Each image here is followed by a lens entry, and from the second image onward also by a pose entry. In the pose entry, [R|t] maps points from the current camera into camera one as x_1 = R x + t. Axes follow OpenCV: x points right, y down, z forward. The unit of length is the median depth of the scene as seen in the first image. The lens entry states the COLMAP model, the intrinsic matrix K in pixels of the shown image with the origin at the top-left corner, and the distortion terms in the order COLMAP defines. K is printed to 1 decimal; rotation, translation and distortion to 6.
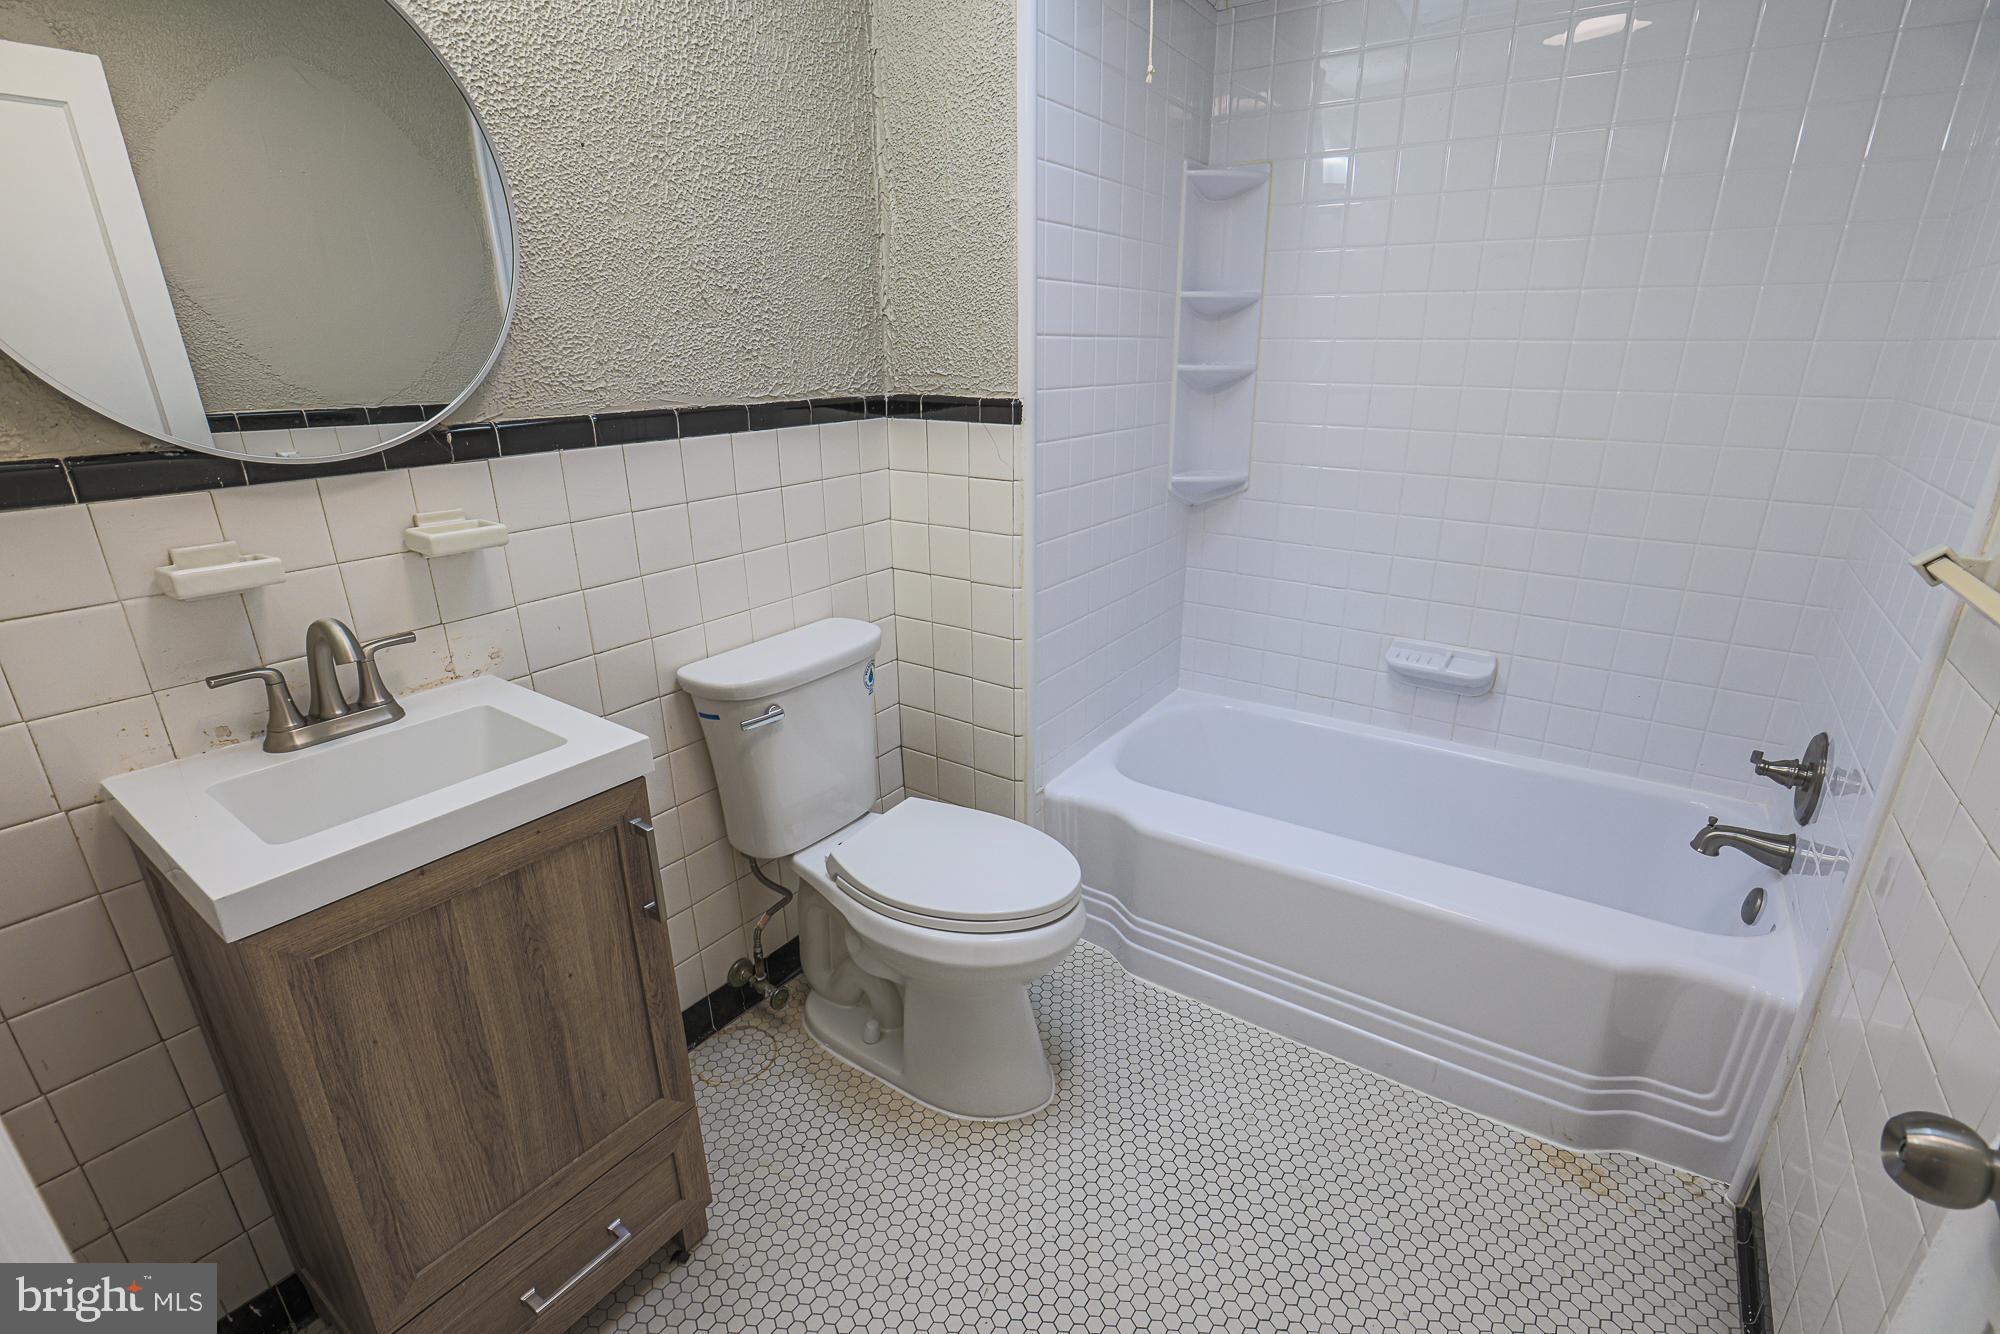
lens RADIAL K [[913.1, 0, 1004.9], [0, 913.1, 686.0], [0, 0, 1]] dist [-0.054601, 0.021388]
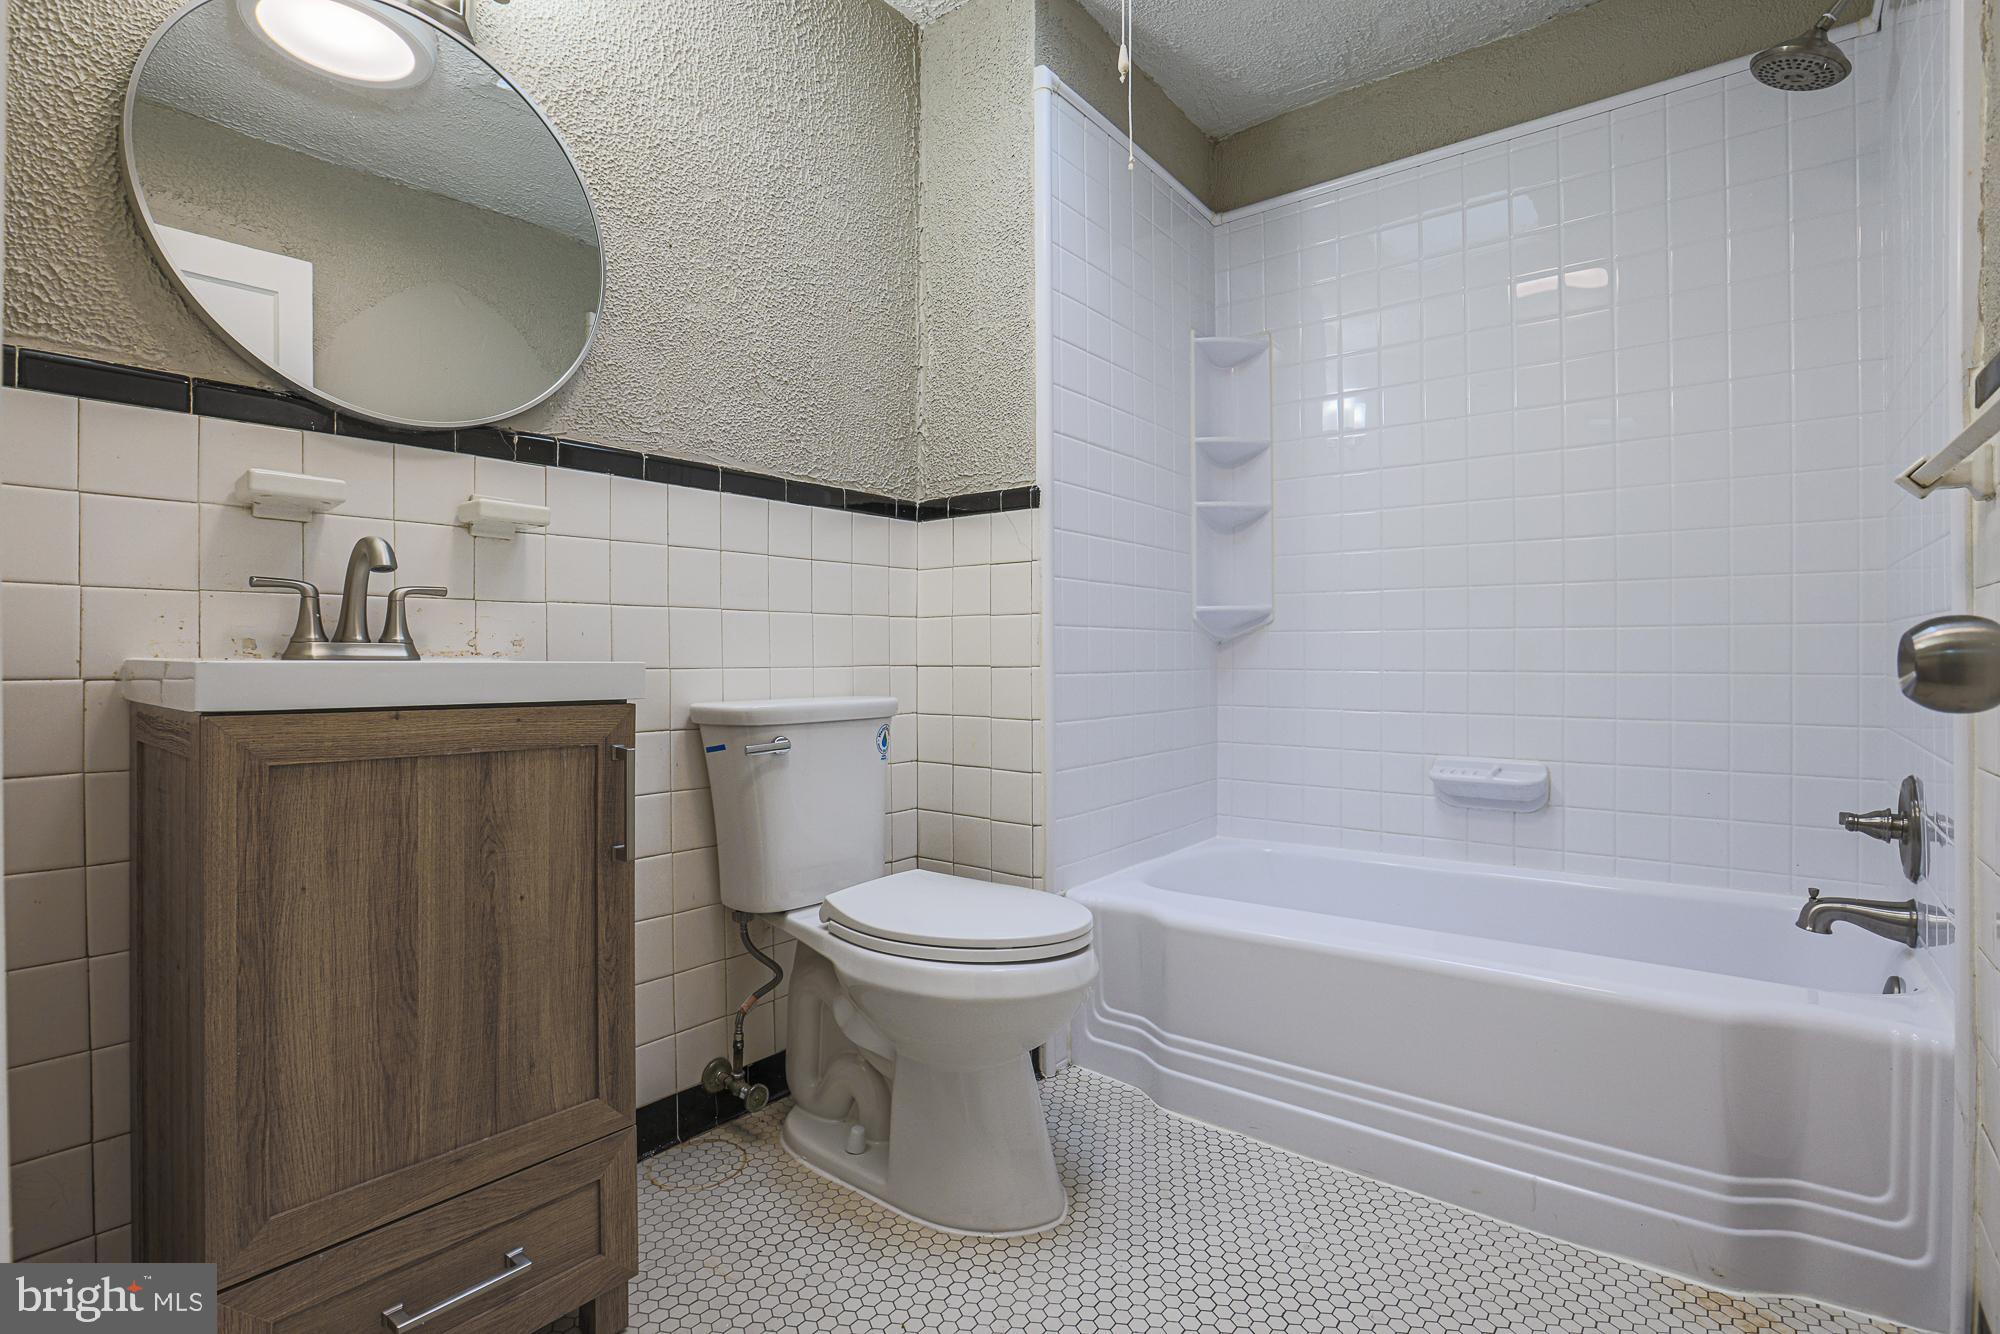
lens RADIAL K [[937.8, 0, 1008.3], [0, 937.8, 658.7], [0, 0, 1]] dist [-0.058725, 0.022564]
pose [[0.998129, 0.004057, -0.061012, 0.053588], [-0.024805, 0.938872, -0.343372, 0.276978], [0.055890, 0.344243, 0.937216, 0.031273]]
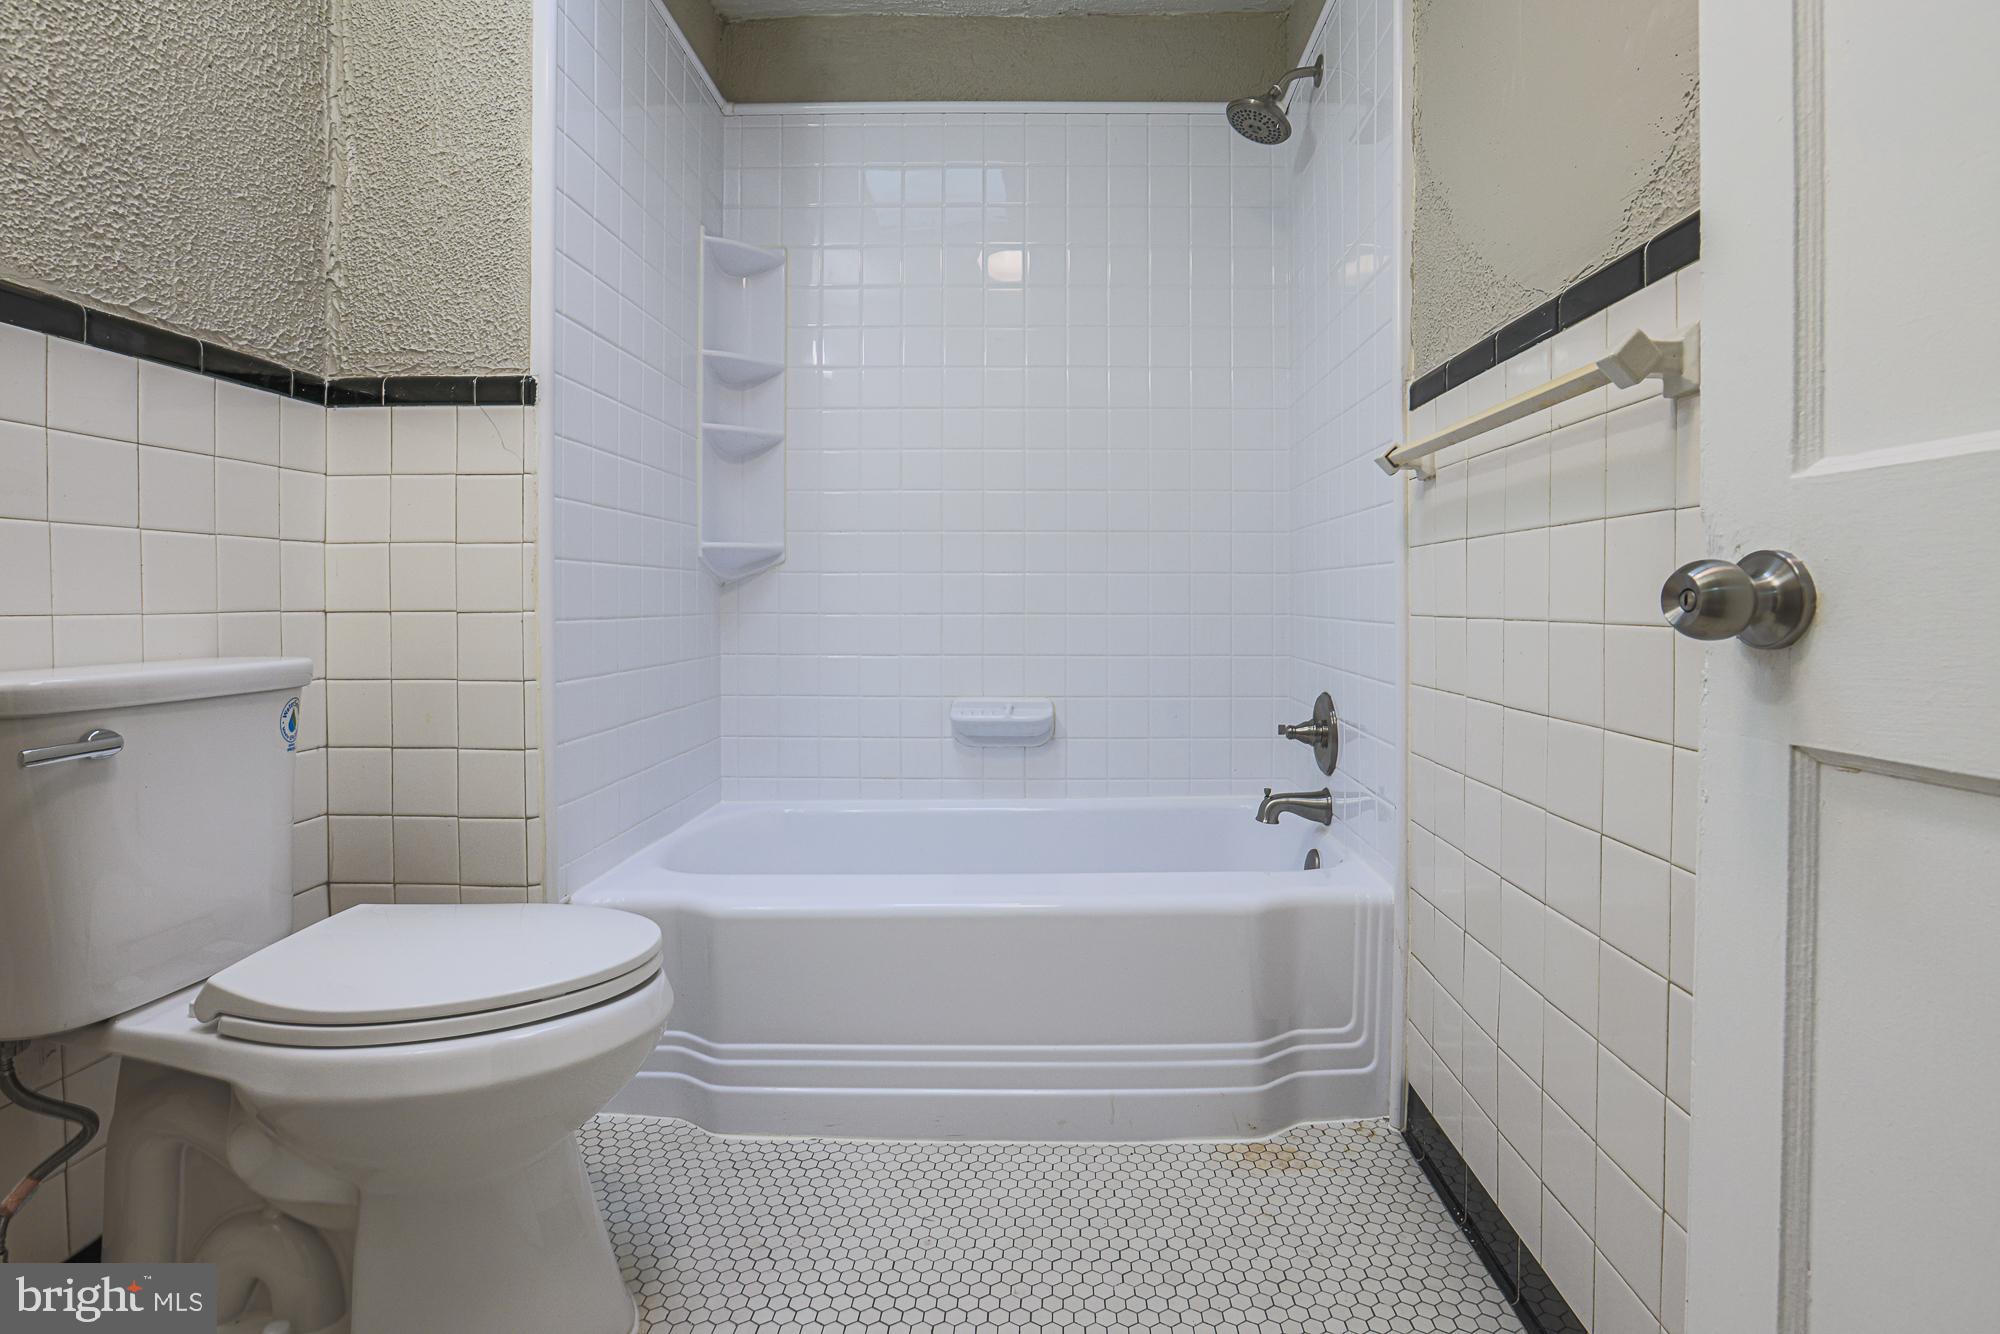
lens RADIAL K [[948.6, 0, 1053.5], [0, 948.6, 608.0], [0, 0, 1]] dist [-0.050426, 0.019163]
pose [[0.826447, 0.001061, 0.563013, -0.075049], [0.191311, 0.939968, -0.282597, 0.228886], [-0.529514, 0.341262, 0.776631, 0.172061]]
